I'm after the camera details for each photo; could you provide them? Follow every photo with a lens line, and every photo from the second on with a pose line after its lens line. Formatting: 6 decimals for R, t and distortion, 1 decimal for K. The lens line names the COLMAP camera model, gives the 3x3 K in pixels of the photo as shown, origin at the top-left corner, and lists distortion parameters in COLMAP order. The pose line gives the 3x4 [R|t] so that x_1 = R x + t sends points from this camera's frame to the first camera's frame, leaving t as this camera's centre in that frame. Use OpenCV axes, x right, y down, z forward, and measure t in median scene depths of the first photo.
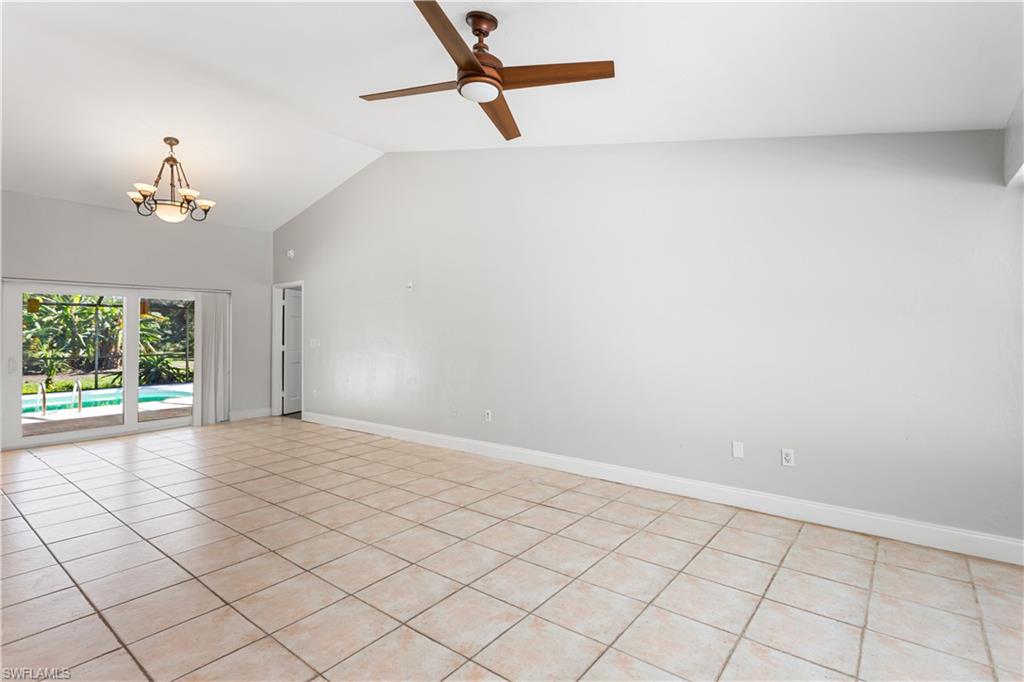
lens RADIAL K [[500.8, 0, 513.5], [0, 500.8, 324.9], [0, 0, 1]] dist [0.001786, 0.000067]
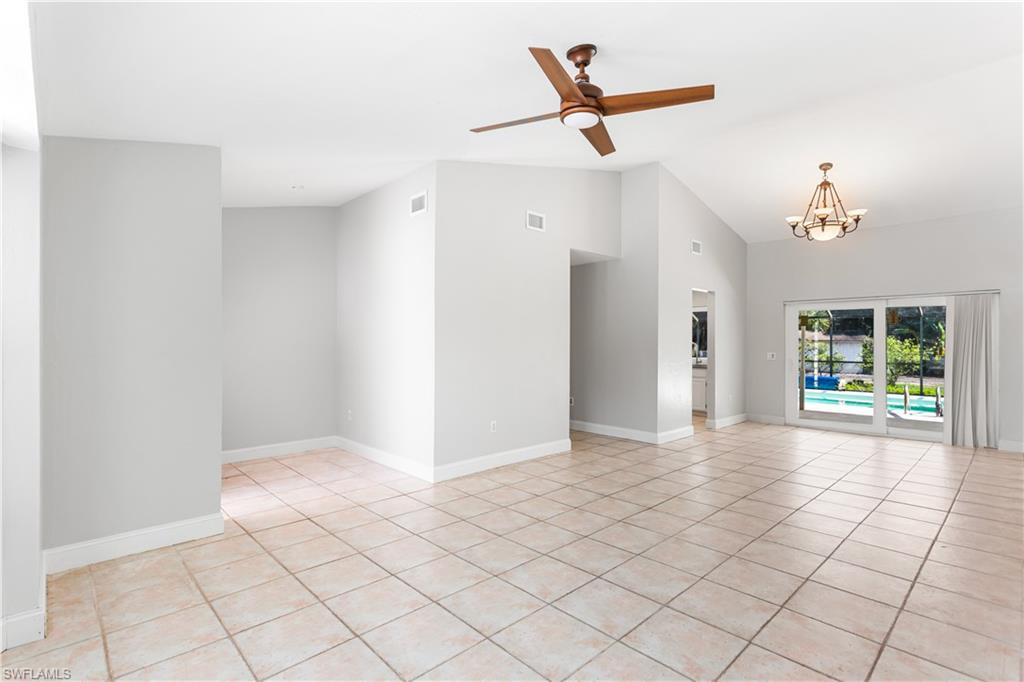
lens RADIAL K [[488.0, 0, 513.5], [0, 488.0, 341.8], [0, 0, 1]] dist [0.002371, 0.000149]
pose [[-0.148949, 0.004440, -0.988835, 0.475365], [0.014117, 0.999898, 0.002363, 0.003861], [0.988744, -0.013607, -0.148996, 0.480089]]
